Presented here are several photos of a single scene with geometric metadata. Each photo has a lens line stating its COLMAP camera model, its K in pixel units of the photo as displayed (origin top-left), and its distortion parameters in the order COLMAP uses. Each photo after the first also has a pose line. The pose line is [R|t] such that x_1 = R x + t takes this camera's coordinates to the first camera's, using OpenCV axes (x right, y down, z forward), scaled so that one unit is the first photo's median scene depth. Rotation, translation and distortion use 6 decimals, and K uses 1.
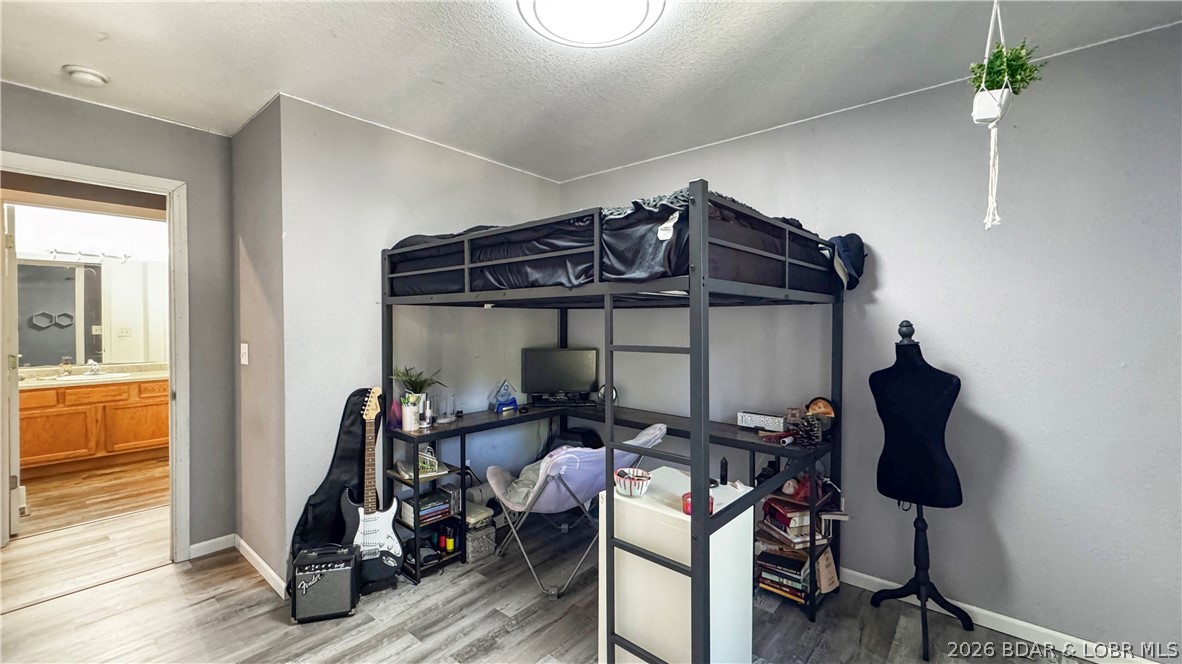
lens RADIAL K [[477.1, 0, 589.3], [0, 477.1, 324.1], [0, 0, 1]] dist [0.000101, -0.000012]
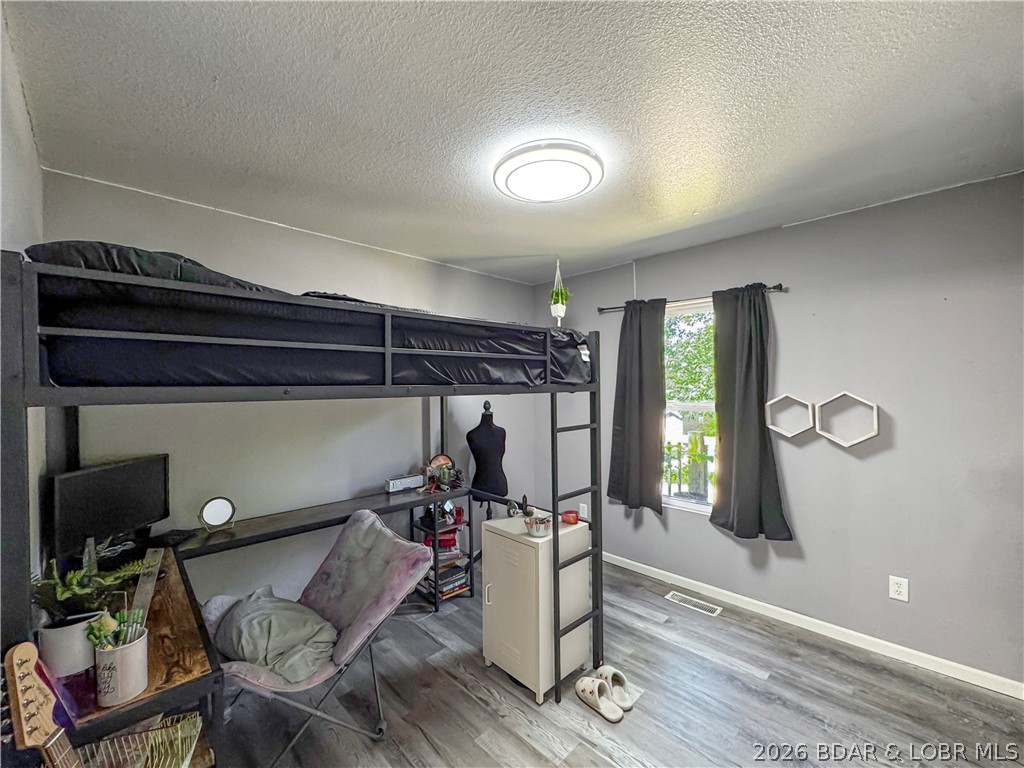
lens RADIAL K [[418.7, 0, 510.8], [0, 418.7, 386.0], [0, 0, 1]] dist [-0.003055, -0.000313]
pose [[0.086006, -0.004603, 0.996284, -0.956589], [0.015703, 0.999871, 0.003264, -0.070977], [-0.996171, 0.015364, 0.086067, 0.820757]]
